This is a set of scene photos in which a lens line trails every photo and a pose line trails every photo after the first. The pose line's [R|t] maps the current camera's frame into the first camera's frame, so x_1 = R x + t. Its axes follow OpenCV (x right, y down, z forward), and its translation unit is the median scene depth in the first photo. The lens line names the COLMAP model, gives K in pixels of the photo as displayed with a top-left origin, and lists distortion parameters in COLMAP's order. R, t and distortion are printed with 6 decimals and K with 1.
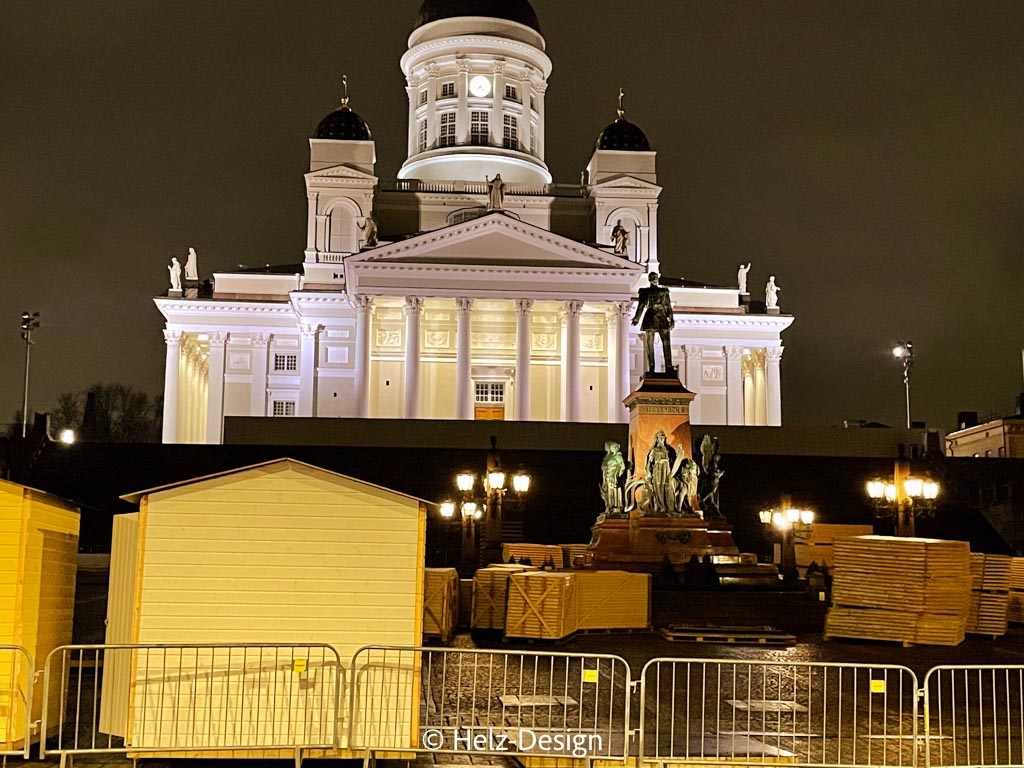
lens RADIAL K [[1400.5, 0, 512.4], [0, 1400.5, 375.3], [0, 0, 1]] dist [0.055932, 0.000000]
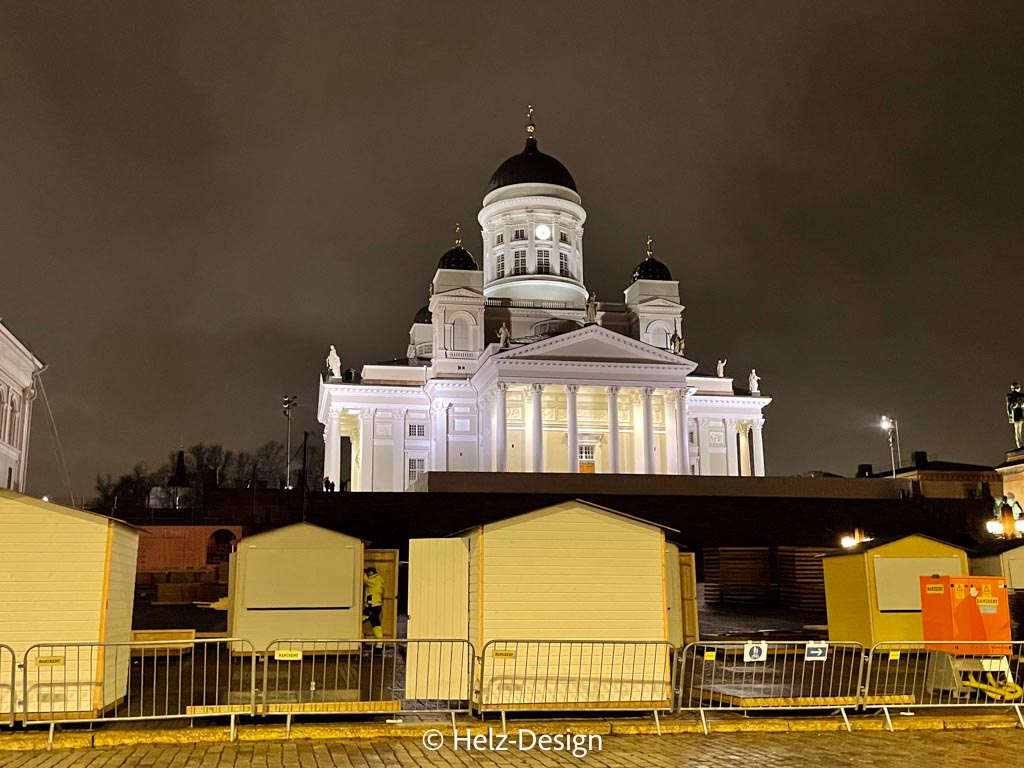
lens RADIAL K [[1042.8, 0, 500.3], [0, 1042.8, 373.7], [0, 0, 1]] dist [0.049460, 0.000000]
pose [[0.993849, 0.005787, 0.110589, -0.189981], [0.000479, 0.998400, -0.056551, -0.006634], [-0.110739, 0.056256, 0.992256, -0.020835]]
